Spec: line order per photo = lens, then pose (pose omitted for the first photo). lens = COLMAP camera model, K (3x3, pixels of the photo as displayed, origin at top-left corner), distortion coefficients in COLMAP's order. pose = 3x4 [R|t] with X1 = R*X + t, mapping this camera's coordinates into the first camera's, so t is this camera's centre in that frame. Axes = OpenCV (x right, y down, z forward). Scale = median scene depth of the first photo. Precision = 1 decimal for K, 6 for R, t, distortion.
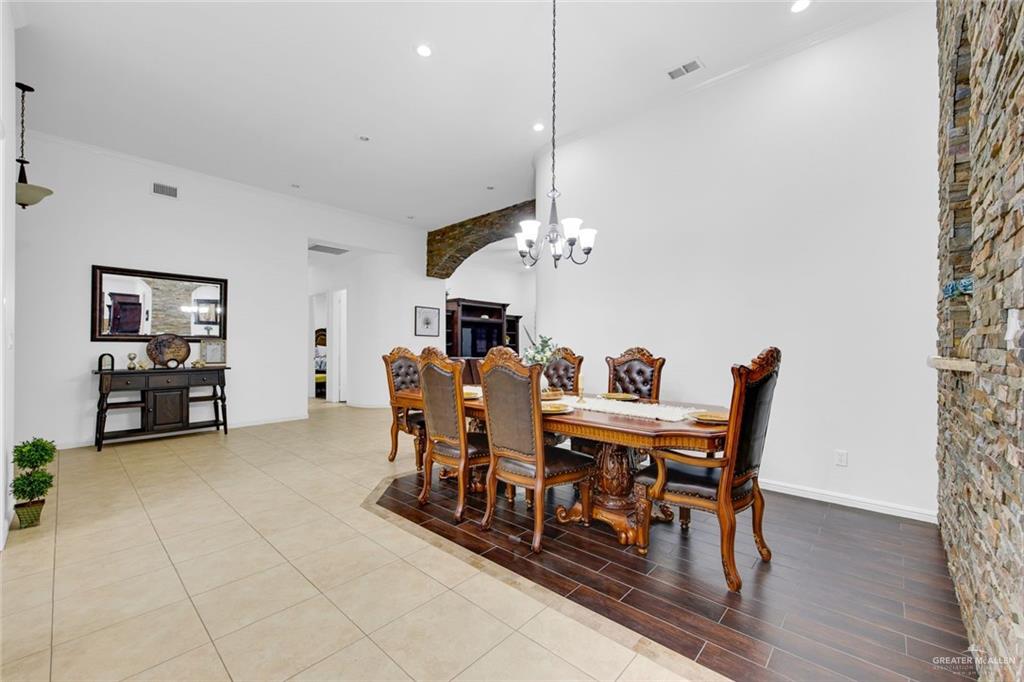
lens RADIAL K [[405.1, 0, 508.1], [0, 405.1, 341.6], [0, 0, 1]] dist [-0.002874, 0.000378]
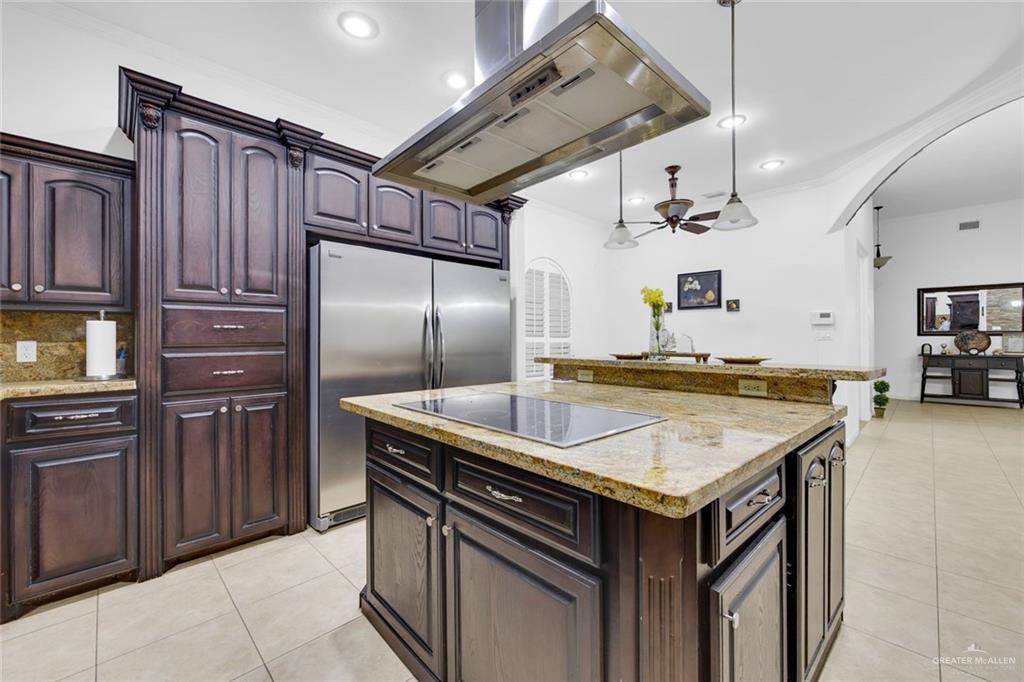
lens RADIAL K [[405.1, 0, 510.8], [0, 405.1, 339.6], [0, 0, 1]] dist [-0.002874, 0.000378]
pose [[-0.065916, 0.001764, -0.997824, 0.668249], [0.012955, 0.999916, 0.000912, -0.008366], [0.997741, -0.012867, -0.065933, -0.502085]]
